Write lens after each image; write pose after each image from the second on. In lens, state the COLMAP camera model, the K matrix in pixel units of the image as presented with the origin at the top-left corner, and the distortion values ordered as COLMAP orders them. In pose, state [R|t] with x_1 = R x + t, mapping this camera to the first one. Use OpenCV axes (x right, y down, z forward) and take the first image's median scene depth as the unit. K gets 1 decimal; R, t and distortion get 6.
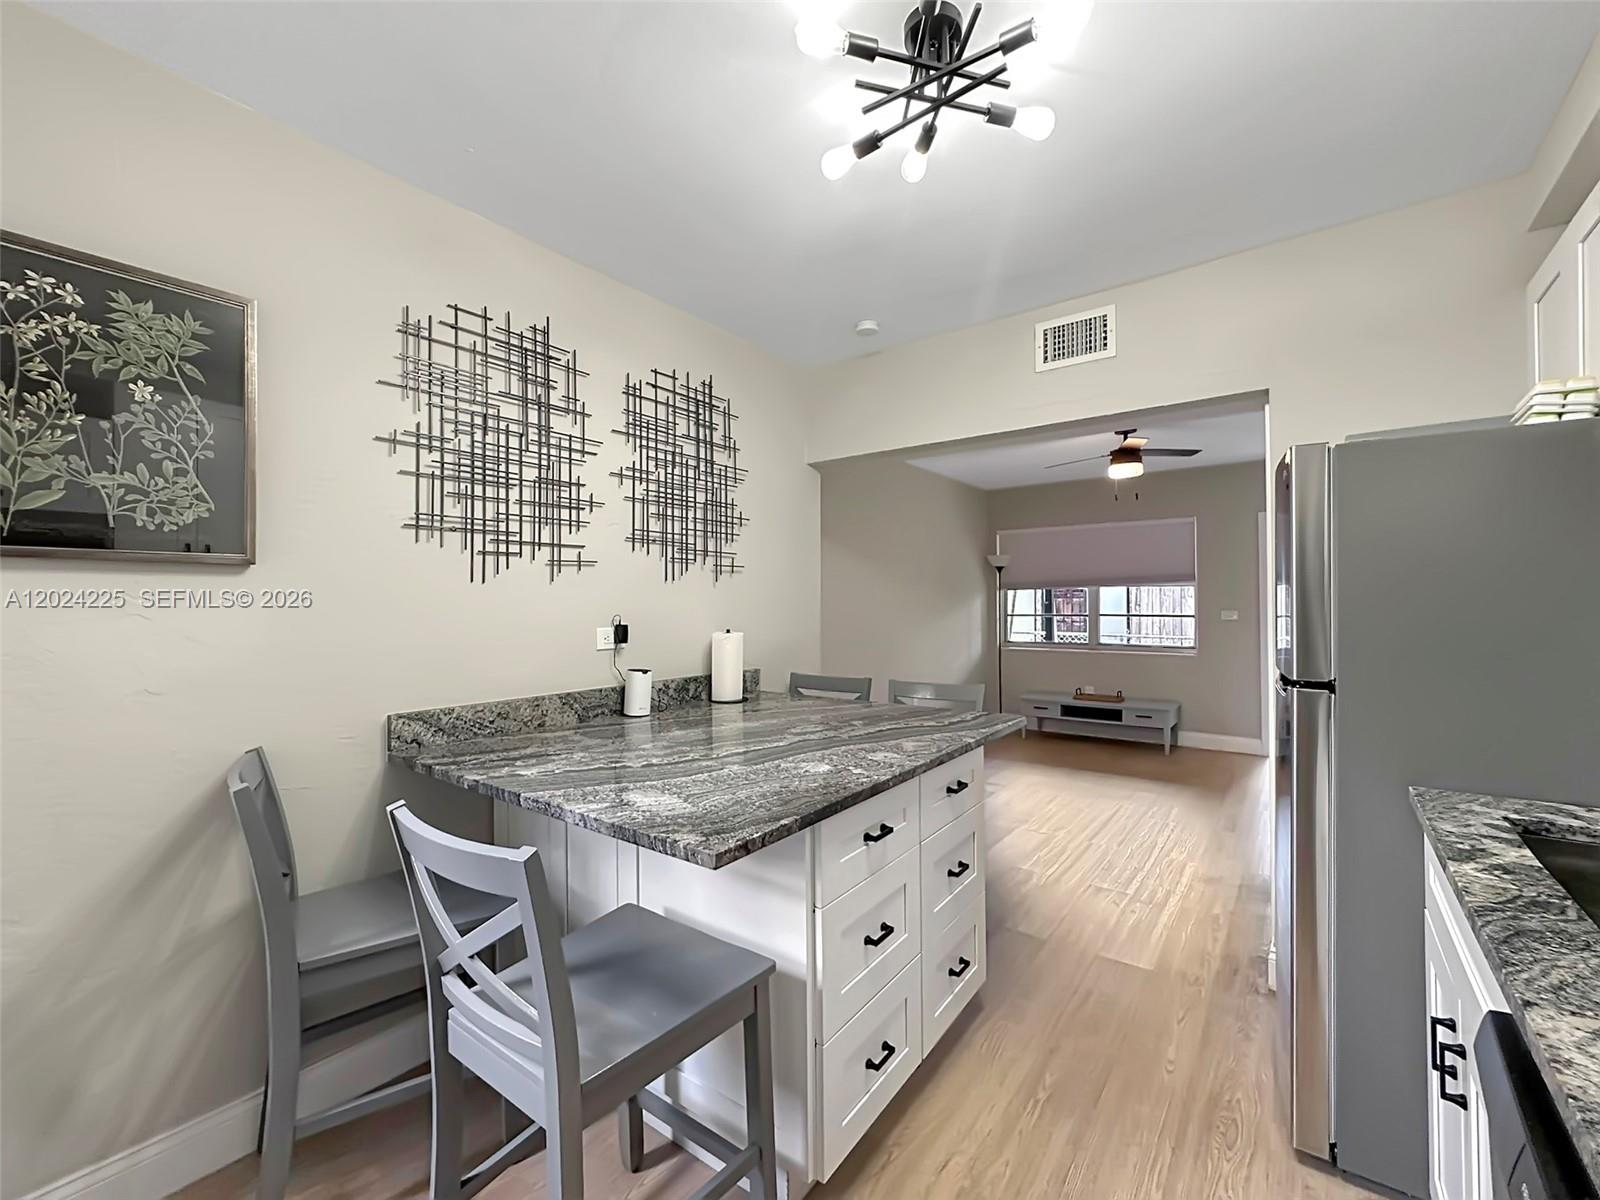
lens RADIAL K [[674.1, 0, 798.7], [0, 674.1, 595.7], [0, 0, 1]] dist [-0.000393, -0.000014]
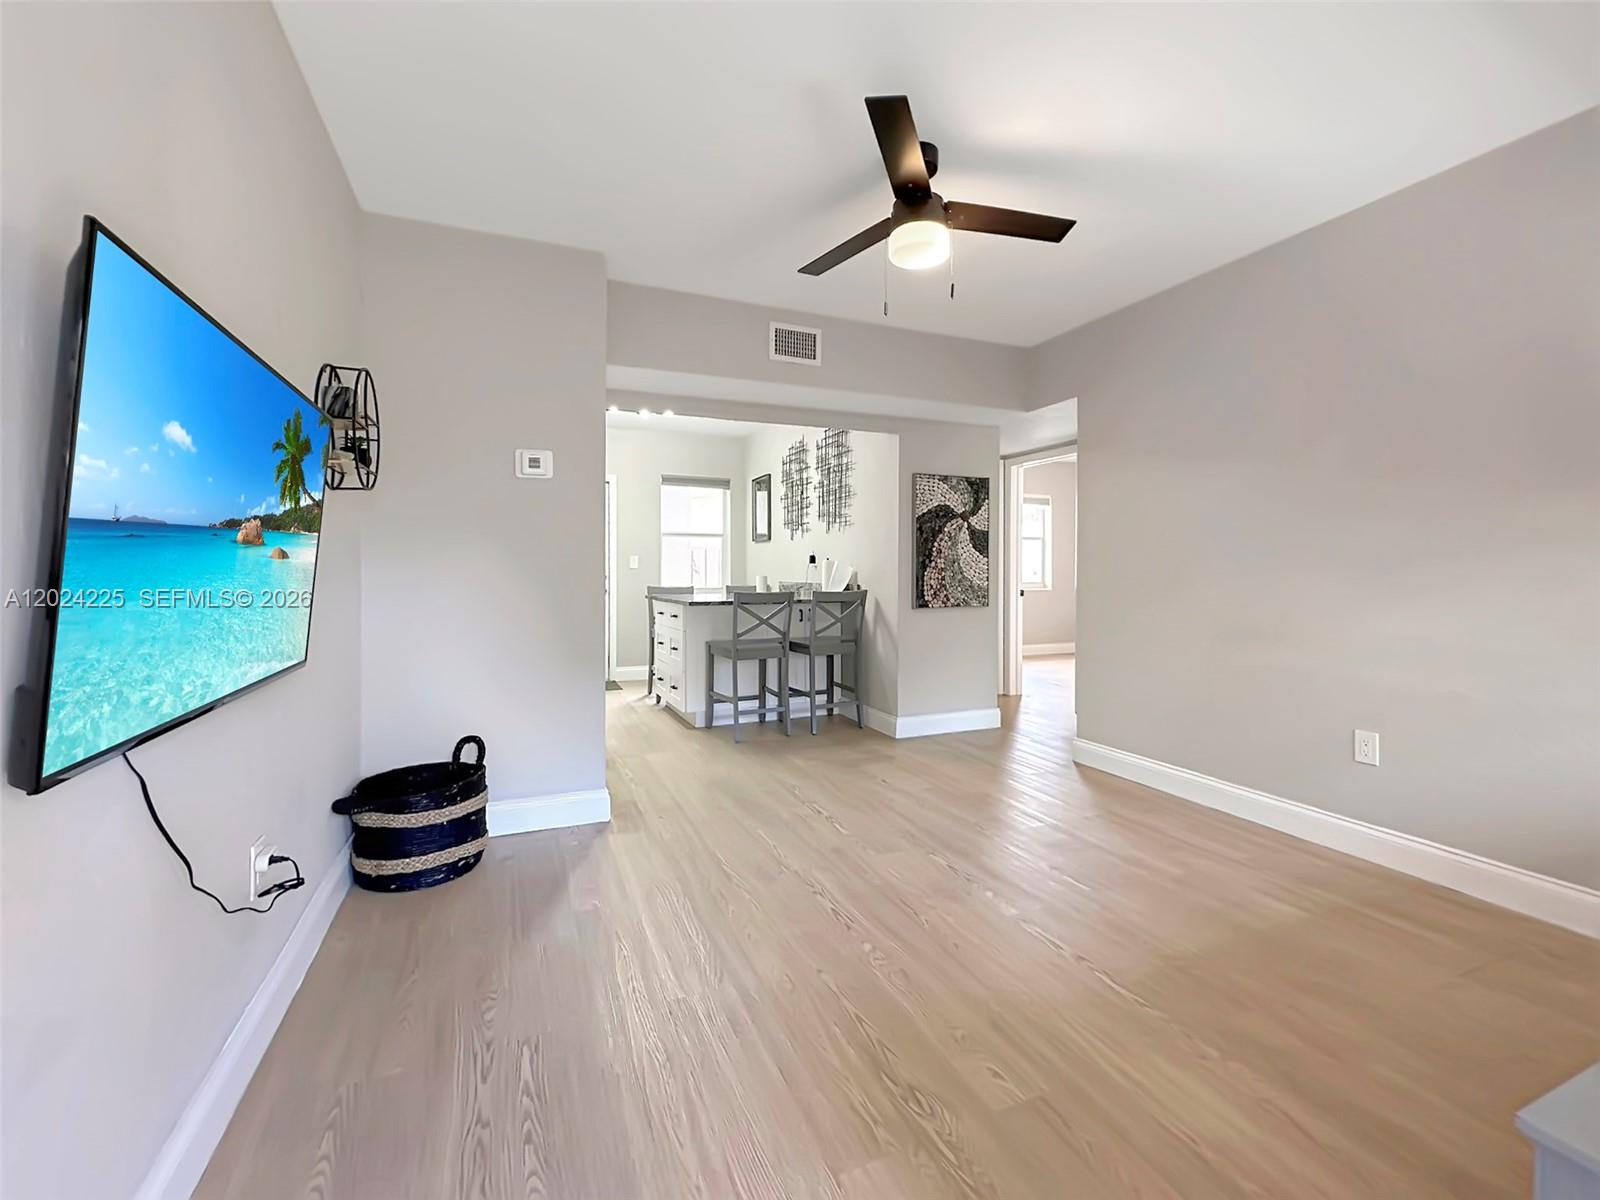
lens RADIAL K [[674.1, 0, 798.7], [0, 674.1, 595.7], [0, 0, 1]] dist [-0.000393, -0.000014]
pose [[-0.509165, 0.037084, -0.859869, 1.677526], [0.009649, 0.999254, 0.037382, 0.091141], [0.860615, 0.010737, -0.509144, 2.073462]]
